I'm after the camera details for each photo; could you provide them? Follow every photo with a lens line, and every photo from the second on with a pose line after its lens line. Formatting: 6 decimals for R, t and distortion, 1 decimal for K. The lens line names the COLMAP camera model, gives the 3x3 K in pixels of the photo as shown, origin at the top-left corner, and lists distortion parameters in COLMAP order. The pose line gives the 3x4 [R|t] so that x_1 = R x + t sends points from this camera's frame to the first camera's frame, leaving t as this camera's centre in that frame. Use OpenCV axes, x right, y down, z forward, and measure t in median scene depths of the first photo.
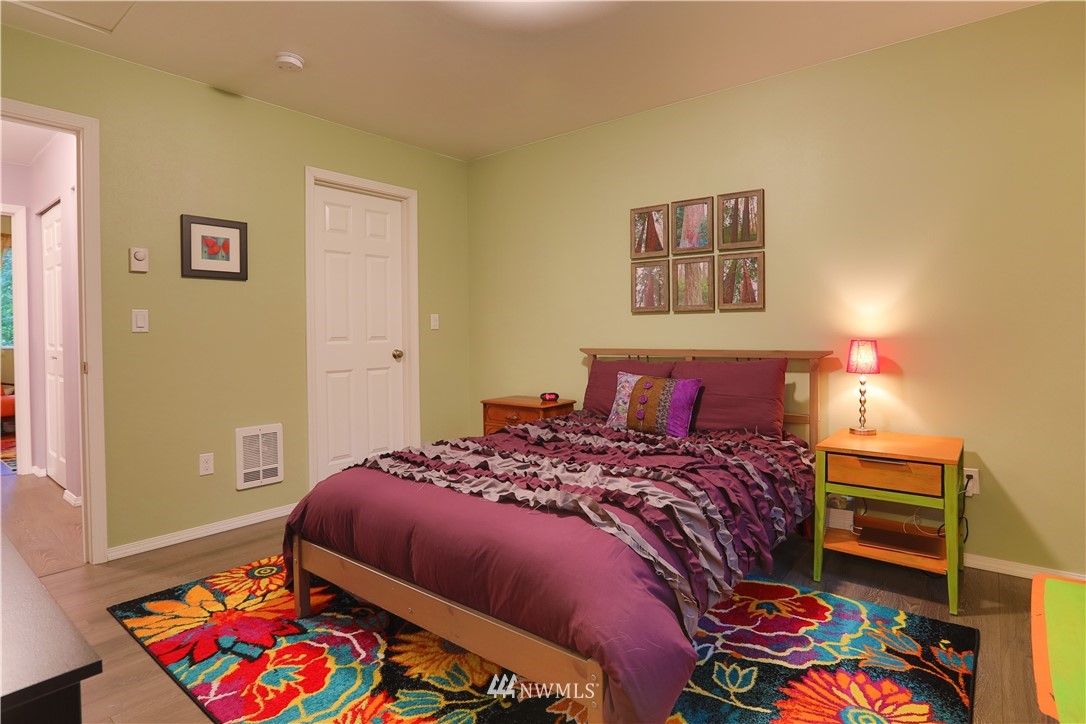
lens RADIAL K [[540.7, 0, 554.7], [0, 540.7, 350.1], [0, 0, 1]] dist [-0.060111, 0.025527]
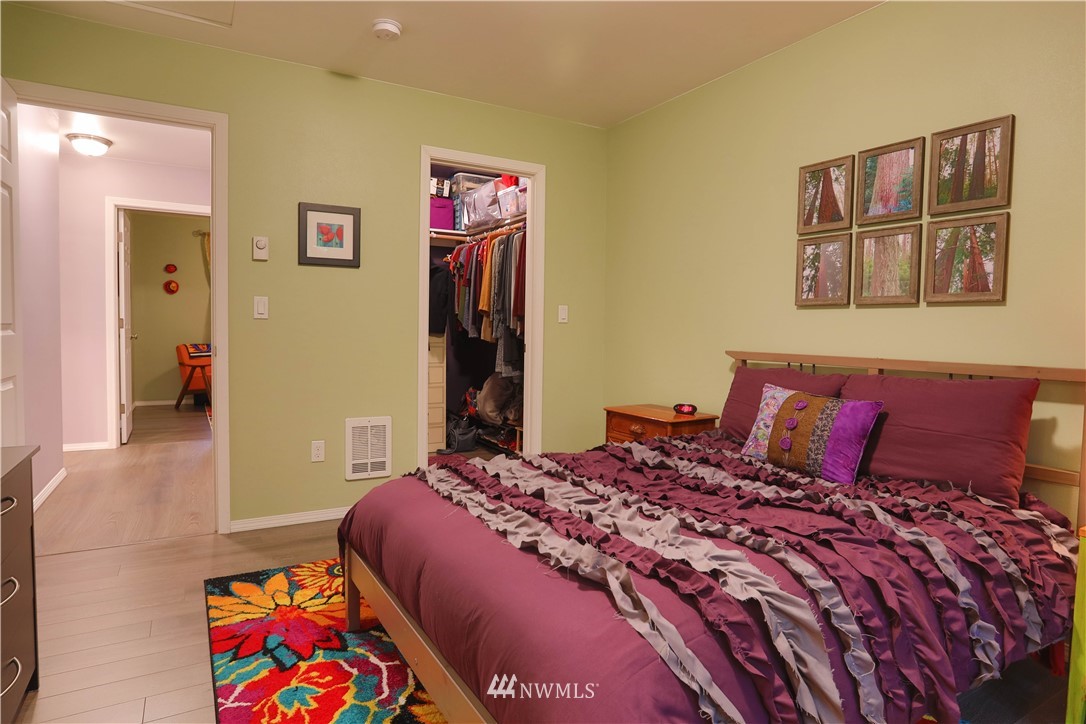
lens RADIAL K [[573.9, 0, 523.5], [0, 573.9, 361.8], [0, 0, 1]] dist [-0.056277, 0.028446]
pose [[0.927175, 0.045971, -0.371797, 0.125732], [-0.036652, 0.998813, 0.032096, -0.004386], [0.372831, -0.016132, 0.927759, 0.177543]]
